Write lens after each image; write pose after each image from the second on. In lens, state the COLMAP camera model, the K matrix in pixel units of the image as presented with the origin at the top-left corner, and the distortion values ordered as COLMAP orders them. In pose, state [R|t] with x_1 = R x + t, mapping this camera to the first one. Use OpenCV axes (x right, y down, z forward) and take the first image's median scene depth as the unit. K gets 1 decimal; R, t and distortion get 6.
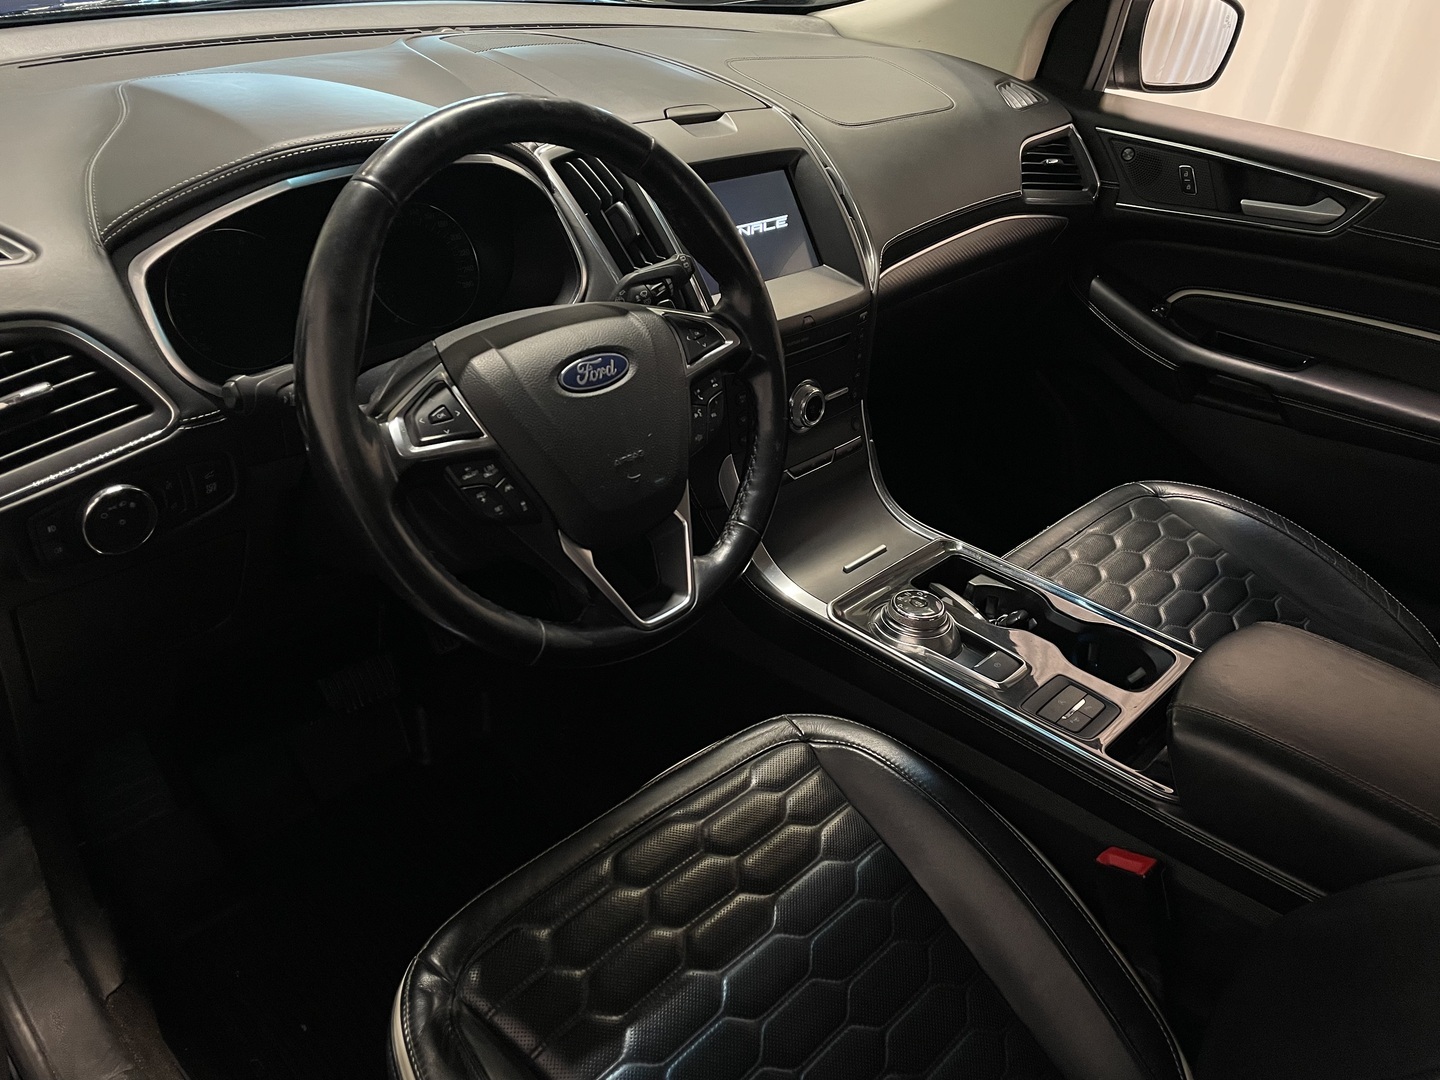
lens RADIAL K [[1095.9, 0, 732.5], [0, 1095.9, 531.1], [0, 0, 1]] dist [0.077192, -0.112928]
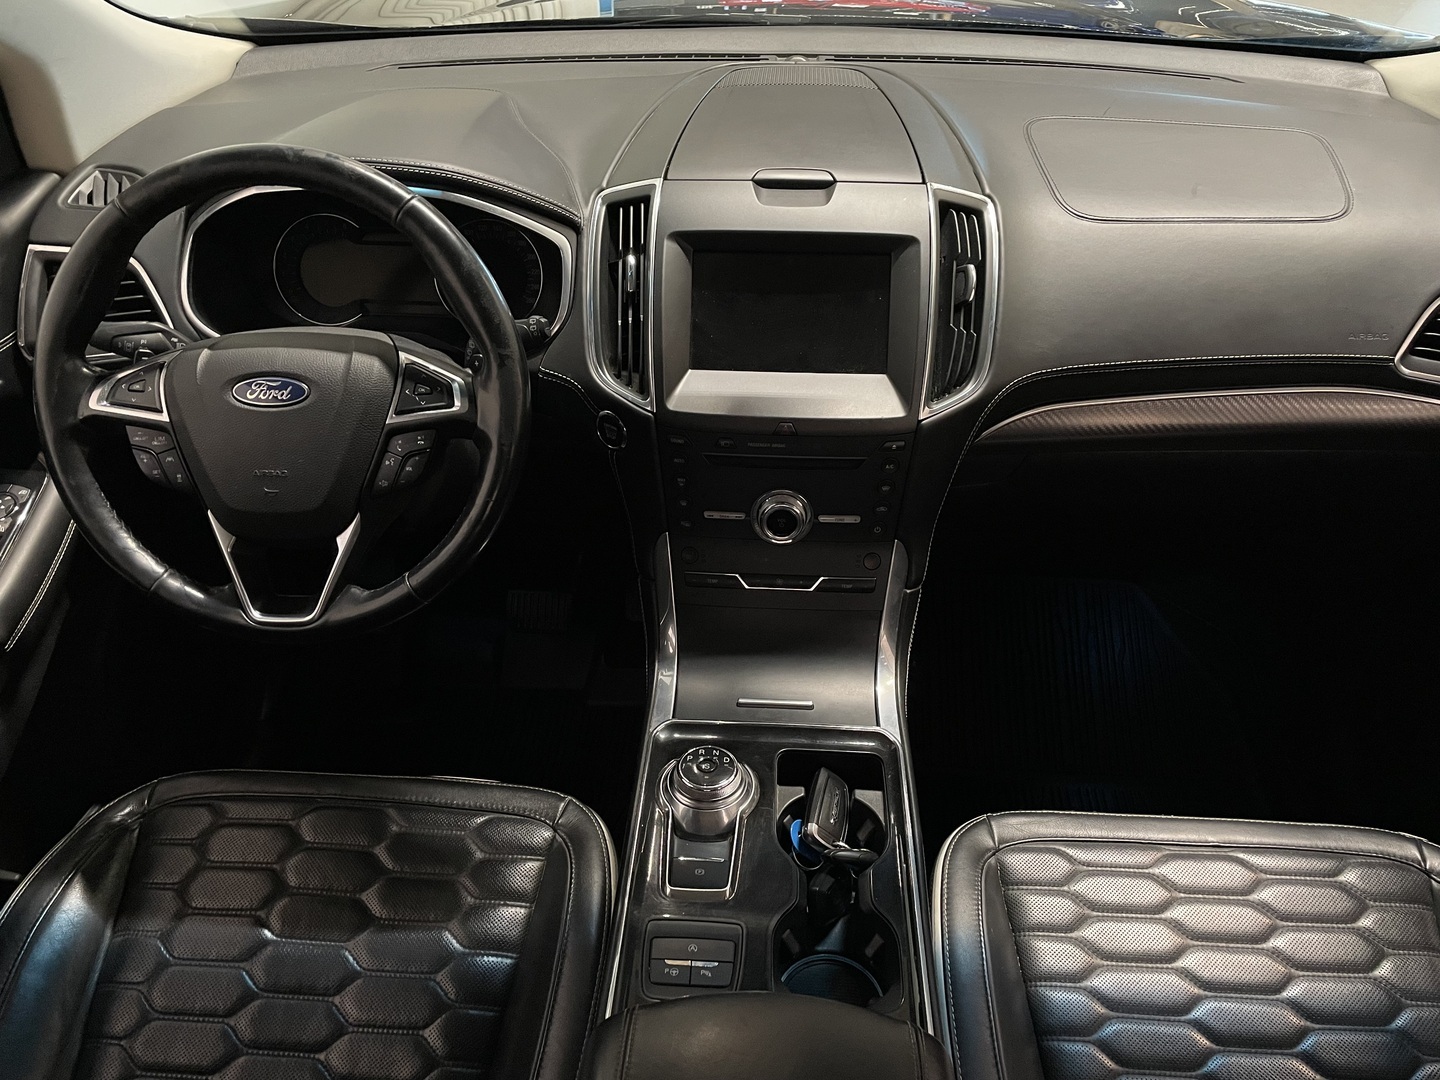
lens RADIAL K [[1095.9, 0, 727.9], [0, 1095.9, 546.3], [0, 0, 1]] dist [0.077192, -0.112928]
pose [[0.648096, 0.370446, -0.665389, 0.533470], [-0.349986, 0.920868, 0.171790, -0.192083], [0.676374, 0.121540, 0.726461, 0.272837]]
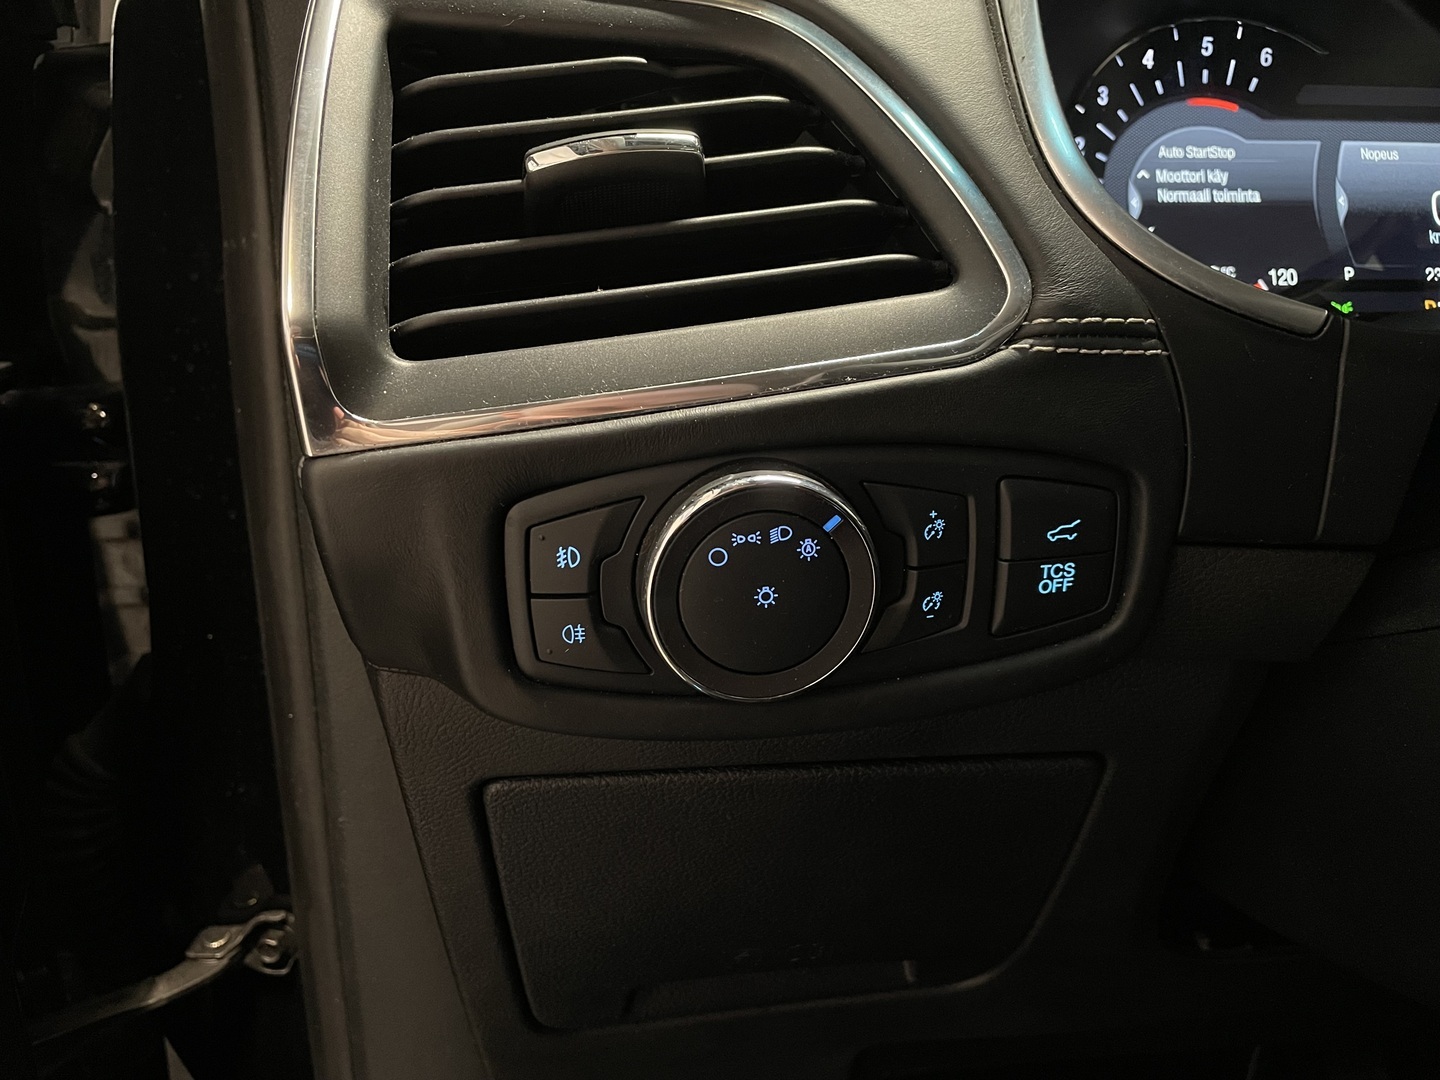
lens RADIAL K [[1095.9, 0, 688.2], [0, 1095.9, 540.5], [0, 0, 1]] dist [0.077192, -0.112928]
pose [[0.732772, 0.121533, -0.669534, -0.197888], [-0.297820, 0.941960, -0.154966, 0.016349], [0.611841, 0.312955, 0.726437, 0.413113]]
